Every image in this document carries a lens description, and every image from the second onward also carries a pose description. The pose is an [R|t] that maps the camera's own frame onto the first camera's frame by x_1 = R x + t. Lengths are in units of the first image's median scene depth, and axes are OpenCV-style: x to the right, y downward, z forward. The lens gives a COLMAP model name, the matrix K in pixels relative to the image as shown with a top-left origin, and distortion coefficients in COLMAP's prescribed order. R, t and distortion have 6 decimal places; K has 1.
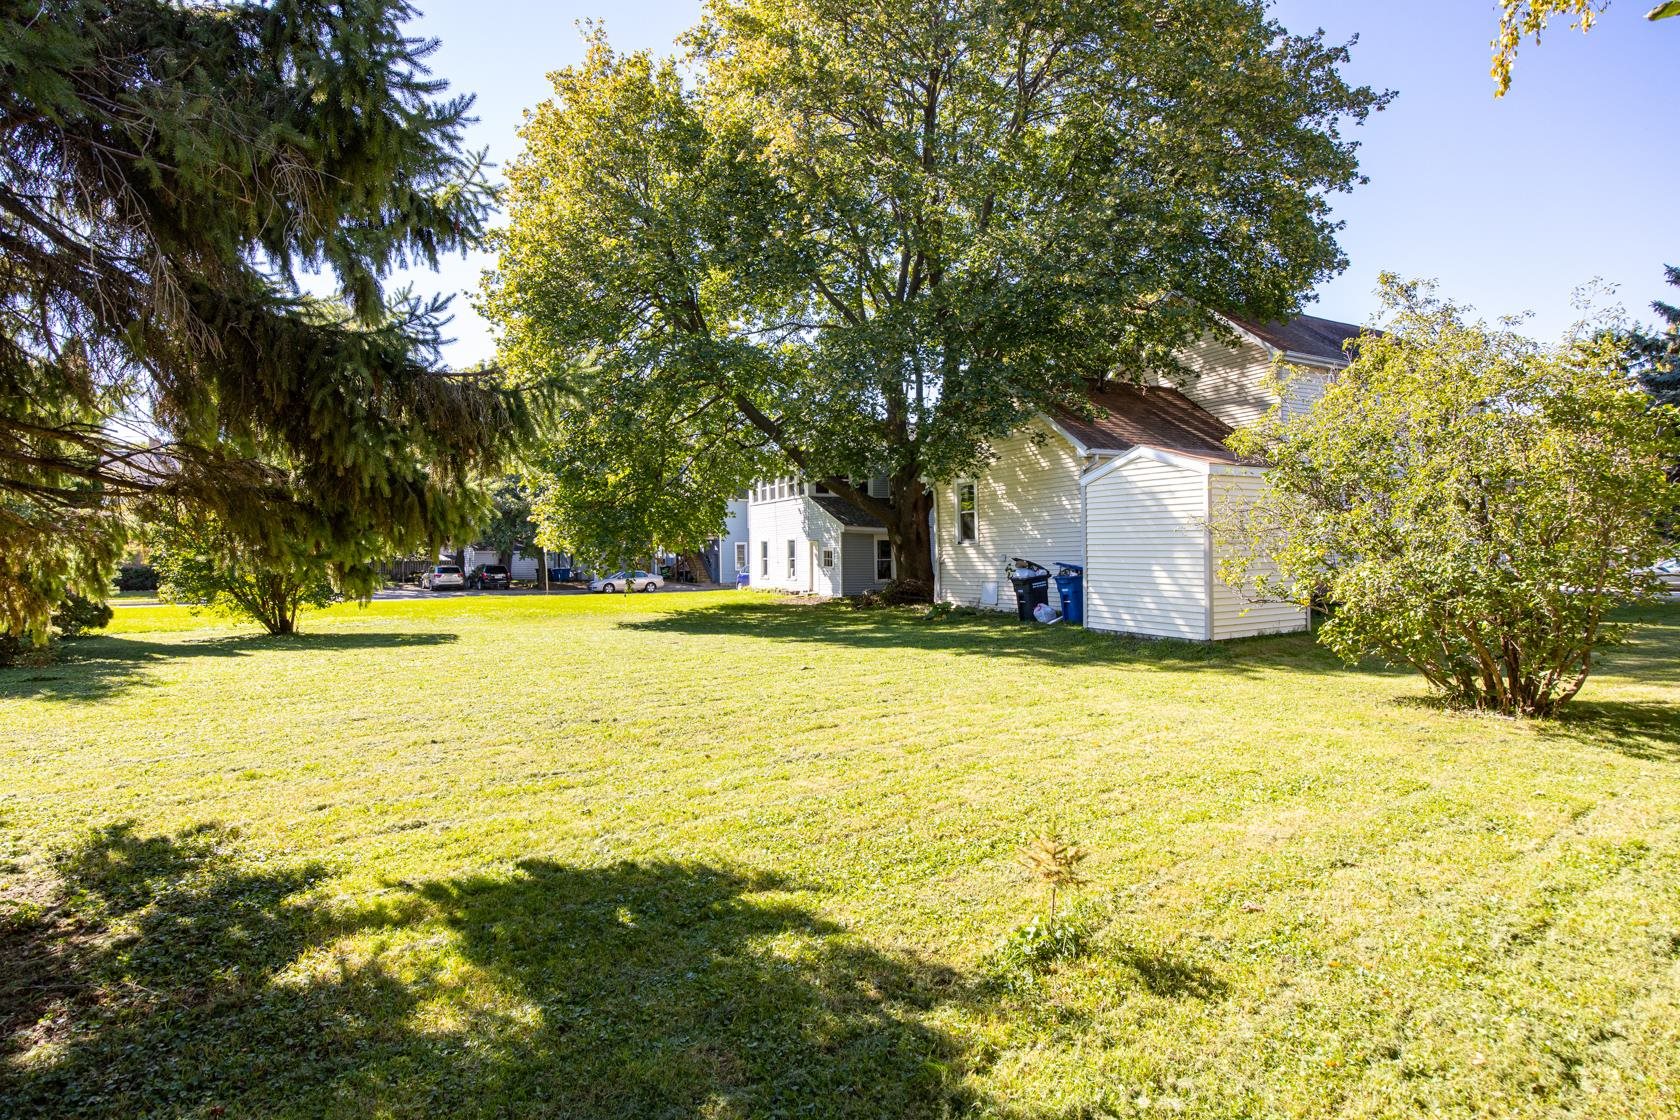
lens RADIAL K [[821.5, 0, 842.1], [0, 821.5, 554.4], [0, 0, 1]] dist [-0.004359, -0.000694]
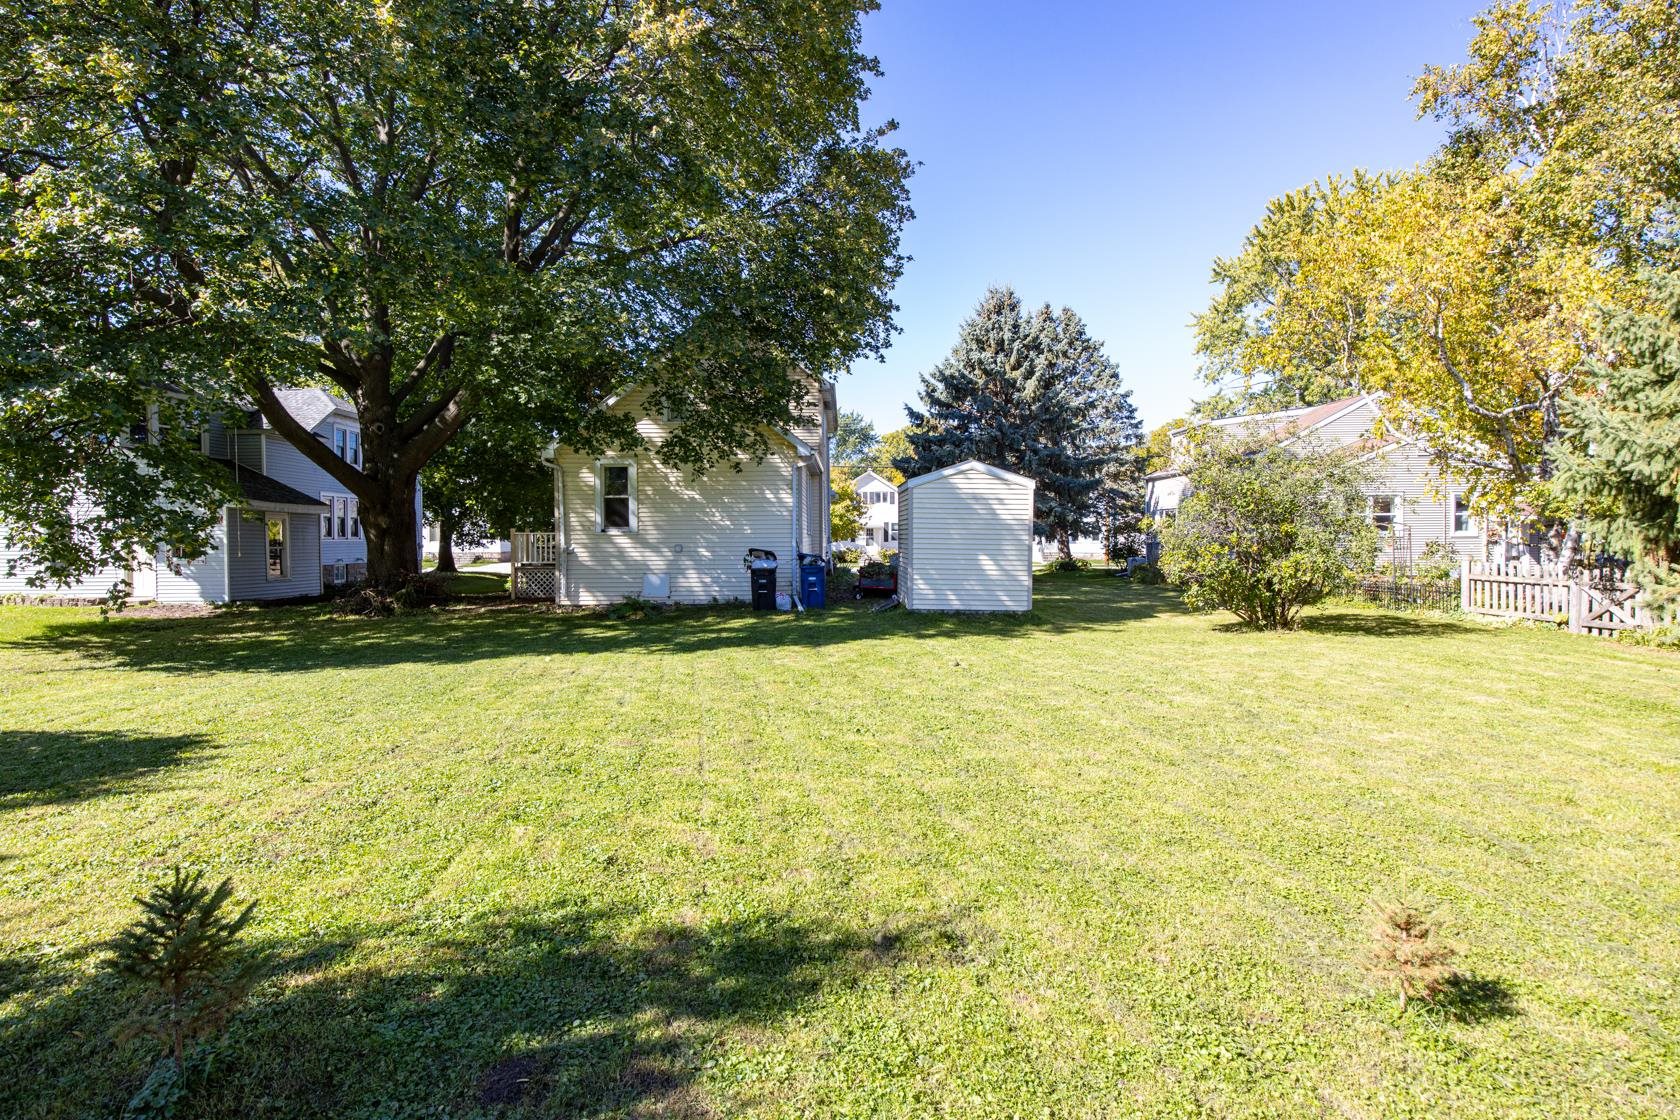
lens RADIAL K [[856.4, 0, 833.1], [0, 856.4, 555.9], [0, 0, 1]] dist [-0.007814, -0.000767]
pose [[0.479687, -0.008786, 0.877396, -0.664504], [-0.010358, 0.999823, 0.015675, -0.003757], [-0.877379, -0.016607, 0.479511, 0.407478]]
